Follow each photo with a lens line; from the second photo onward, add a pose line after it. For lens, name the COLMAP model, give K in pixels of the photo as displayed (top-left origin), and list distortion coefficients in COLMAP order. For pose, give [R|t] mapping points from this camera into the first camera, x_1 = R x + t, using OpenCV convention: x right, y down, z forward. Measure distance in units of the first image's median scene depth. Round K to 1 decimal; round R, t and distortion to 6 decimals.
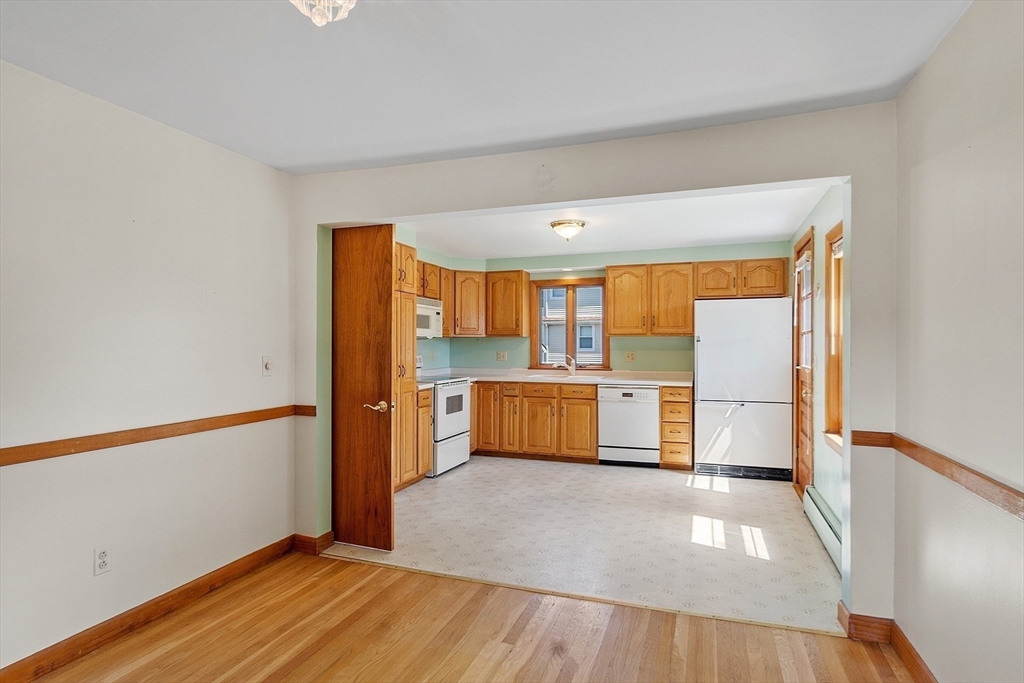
lens RADIAL K [[542.0, 0, 506.0], [0, 542.0, 346.2], [0, 0, 1]] dist [0.001849, 0.001339]
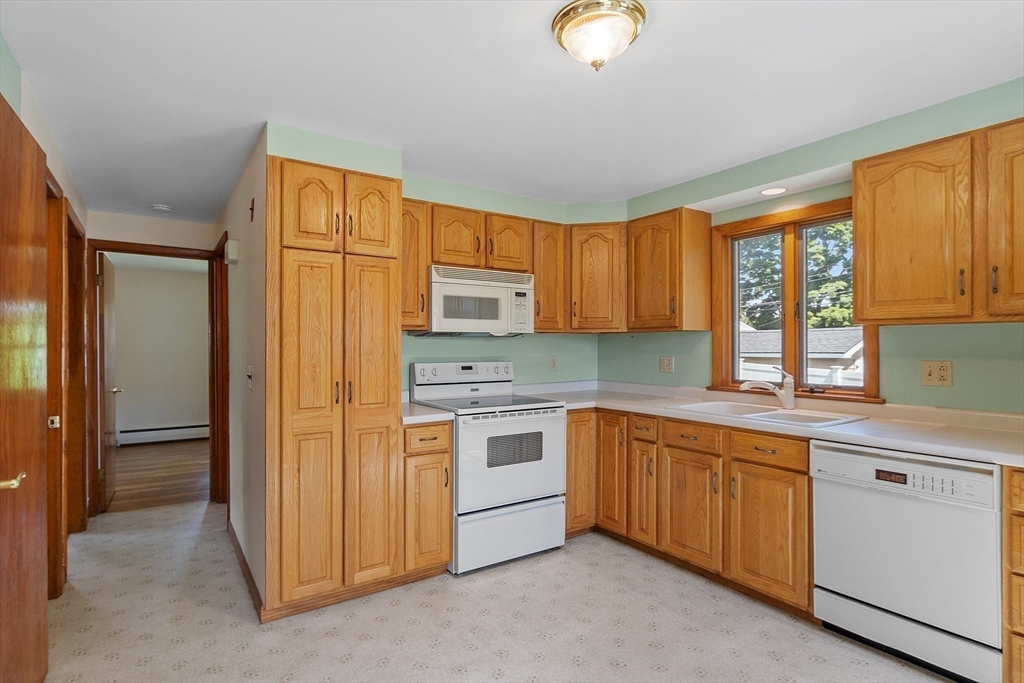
lens RADIAL K [[516.2, 0, 509.9], [0, 516.2, 344.3], [0, 0, 1]] dist [-0.002343, -0.001763]
pose [[0.805860, -0.002626, -0.592101, 0.214796], [0.001452, 0.999996, -0.002459, -0.002791], [0.592105, 0.001122, 0.805860, 0.529661]]
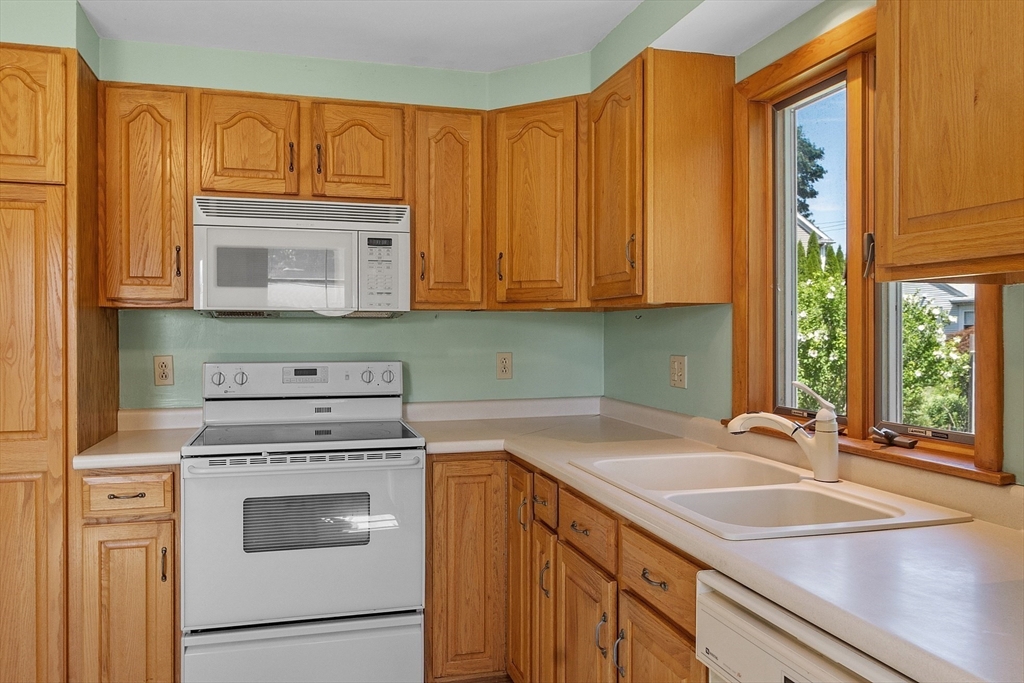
lens RADIAL K [[767.9, 0, 514.3], [0, 767.9, 336.5], [0, 0, 1]] dist [0.004560, -0.000881]
pose [[0.580230, 0.003467, -0.814445, 0.324863], [0.001055, 0.999987, 0.005009, -0.003326], [0.814452, -0.003765, 0.580219, 0.800241]]
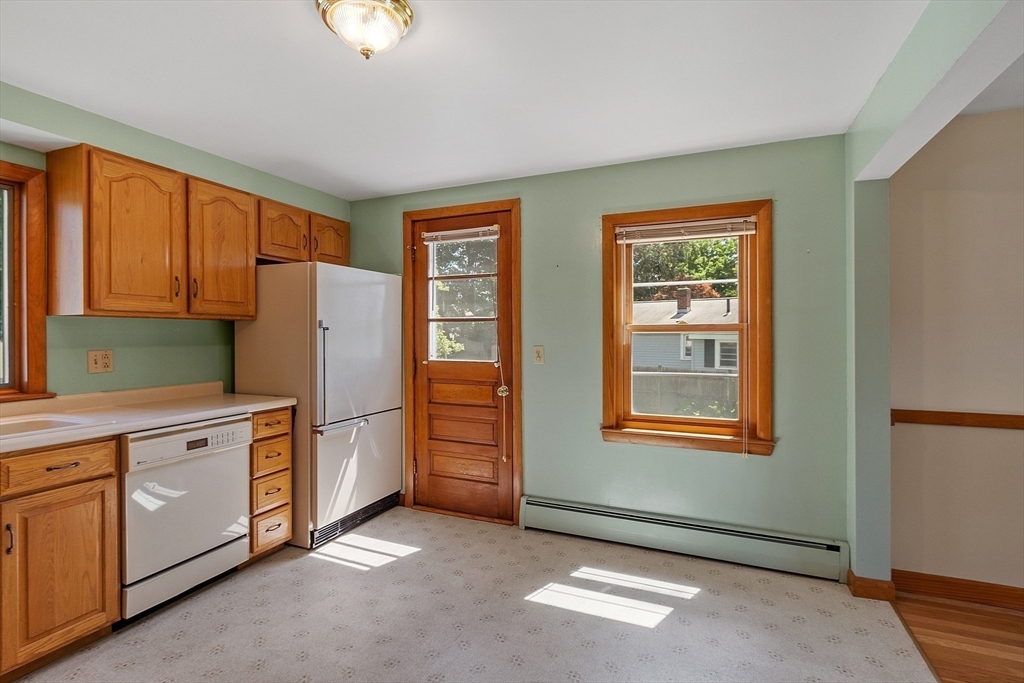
lens RADIAL K [[509.0, 0, 502.2], [0, 509.0, 335.0], [0, 0, 1]] dist [0.008546, -0.000251]
pose [[0.082049, -0.003644, 0.996622, -0.181288], [0.003812, 0.999987, 0.003343, -0.003543], [-0.996621, 0.003525, 0.082062, 0.678833]]
